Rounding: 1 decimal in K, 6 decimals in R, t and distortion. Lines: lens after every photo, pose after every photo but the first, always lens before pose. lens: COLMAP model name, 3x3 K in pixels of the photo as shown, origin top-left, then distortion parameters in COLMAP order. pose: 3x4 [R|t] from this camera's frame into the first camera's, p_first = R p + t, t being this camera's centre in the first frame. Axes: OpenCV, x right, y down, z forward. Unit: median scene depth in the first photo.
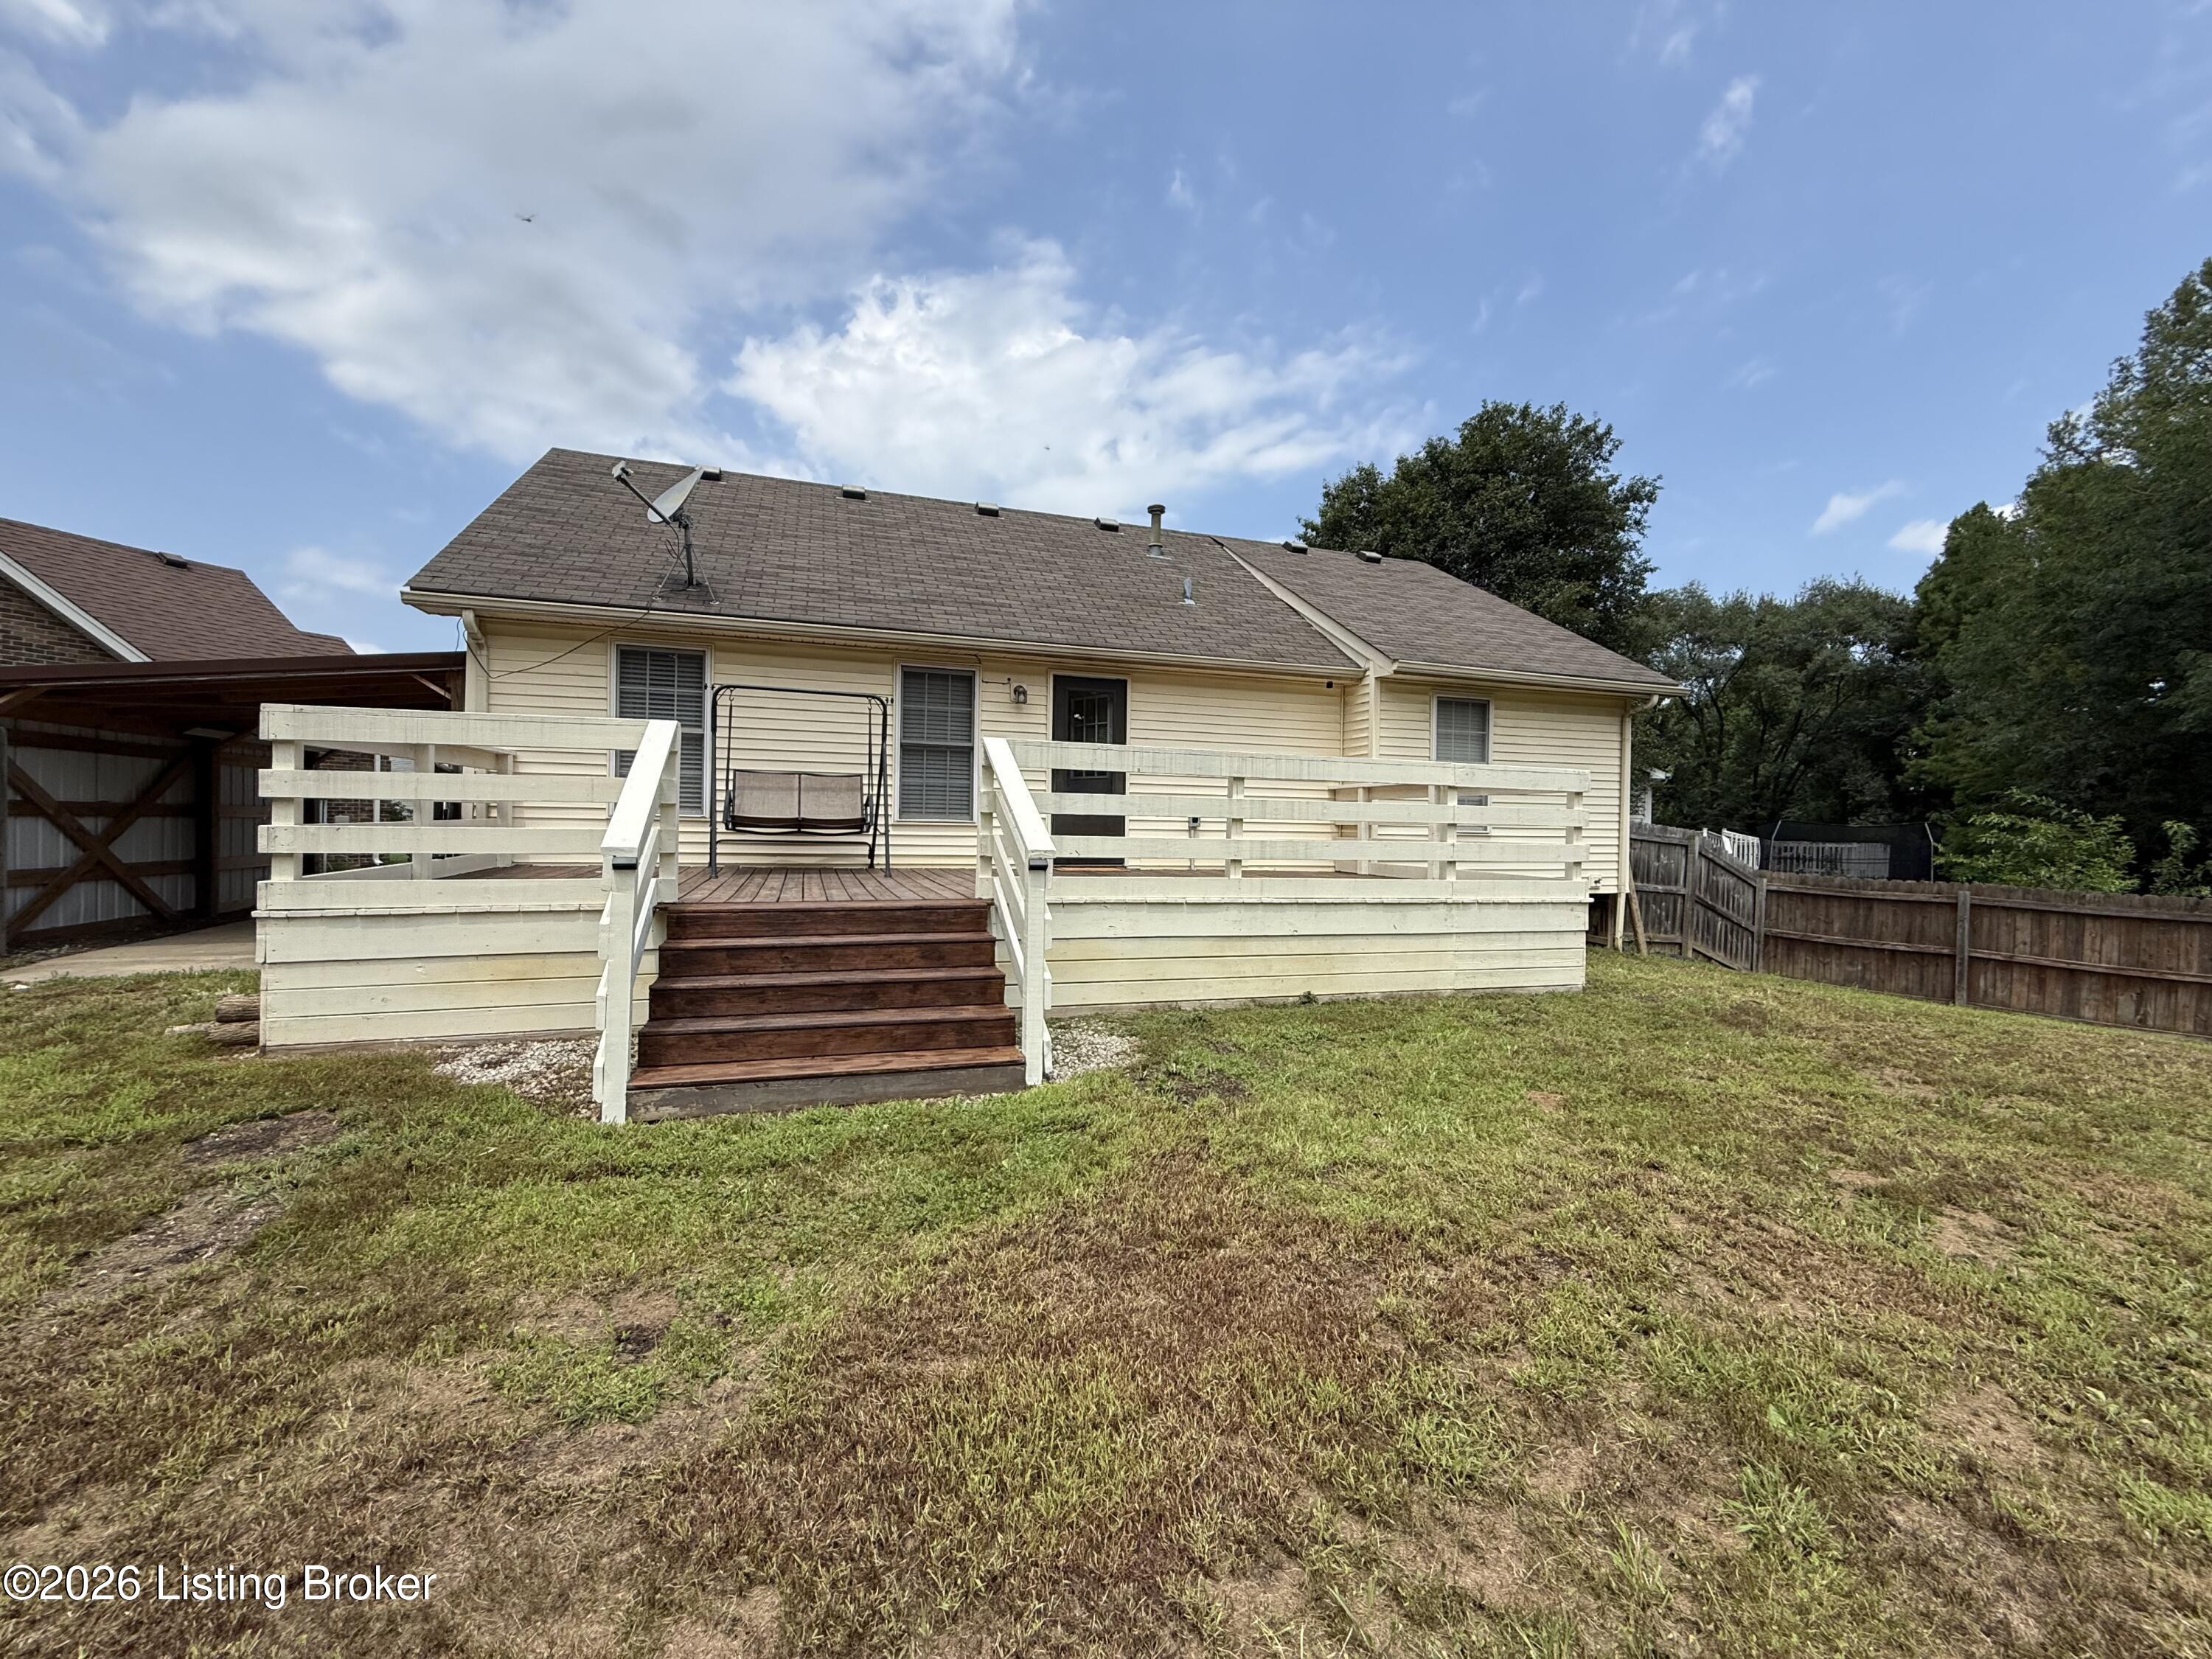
lens RADIAL K [[878.8, 0, 1095.5], [0, 878.8, 829.7], [0, 0, 1]] dist [-0.001261, -0.000140]
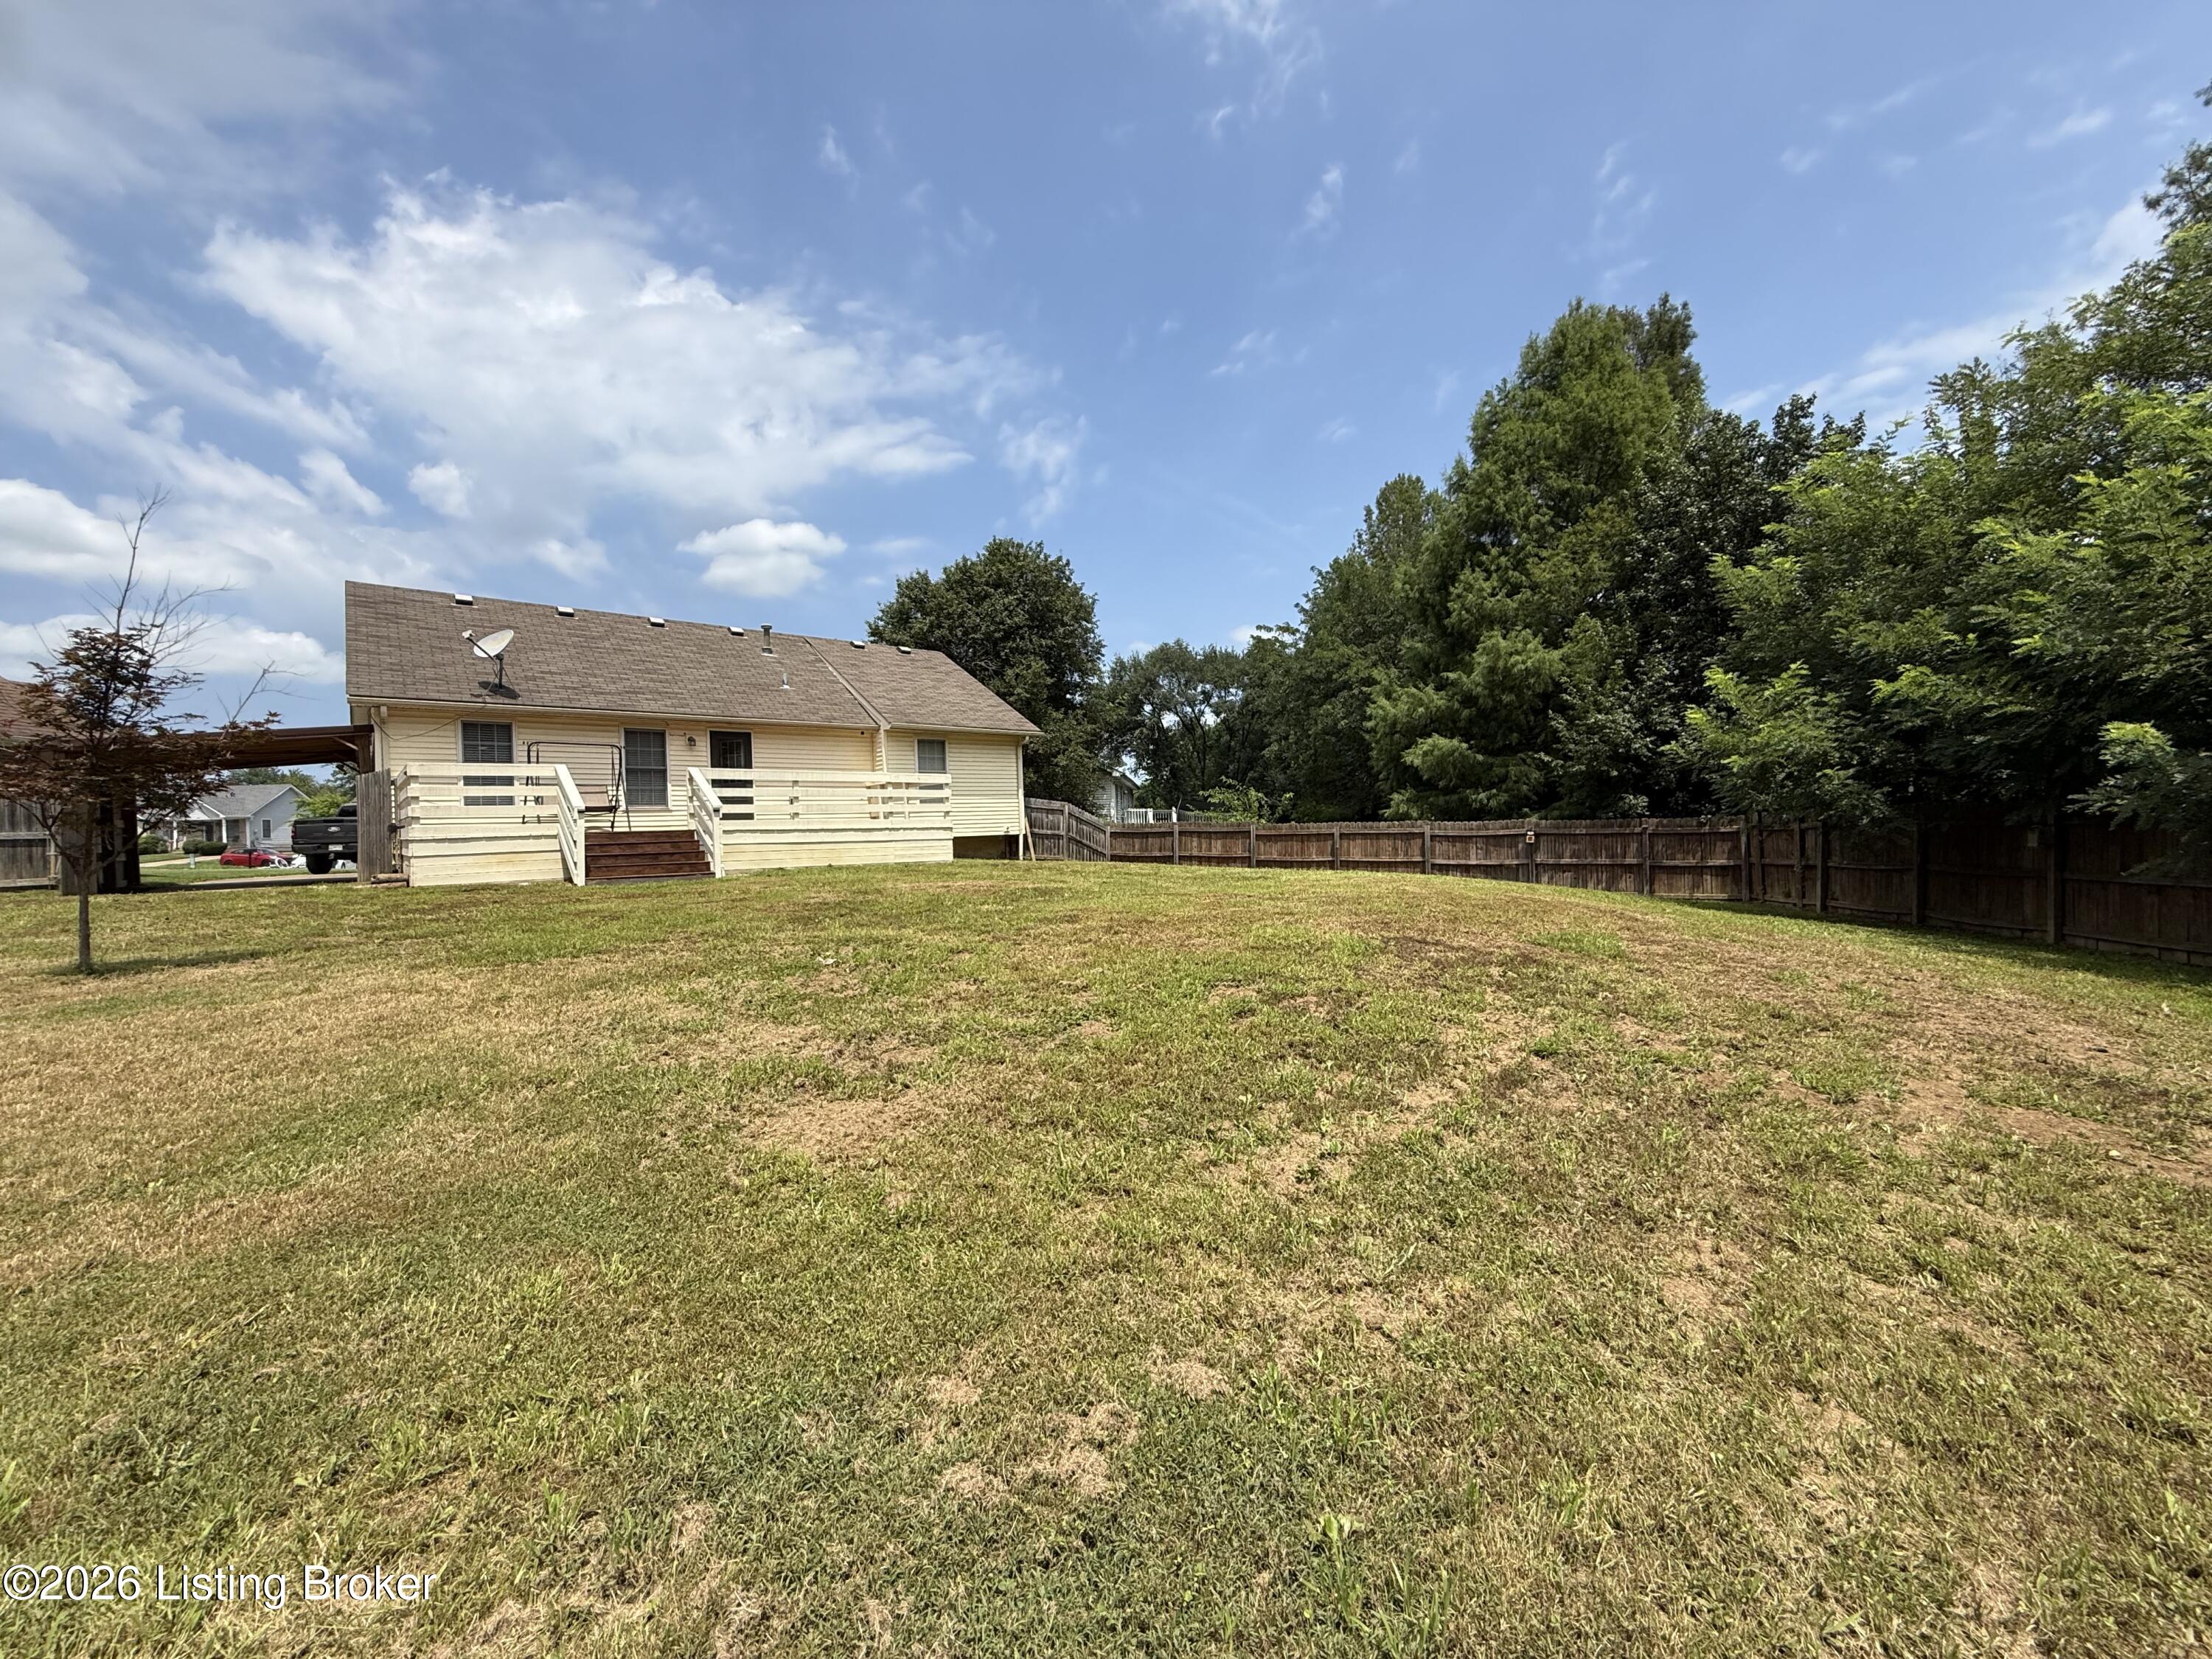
lens RADIAL K [[882.0, 0, 1118.8], [0, 882.0, 850.5], [0, 0, 1]] dist [0.001967, 0.000076]
pose [[0.920047, -0.049723, 0.388640, 0.011905], [0.038589, 0.998592, 0.036409, 0.048887], [-0.389903, -0.018501, 0.920670, -1.113241]]
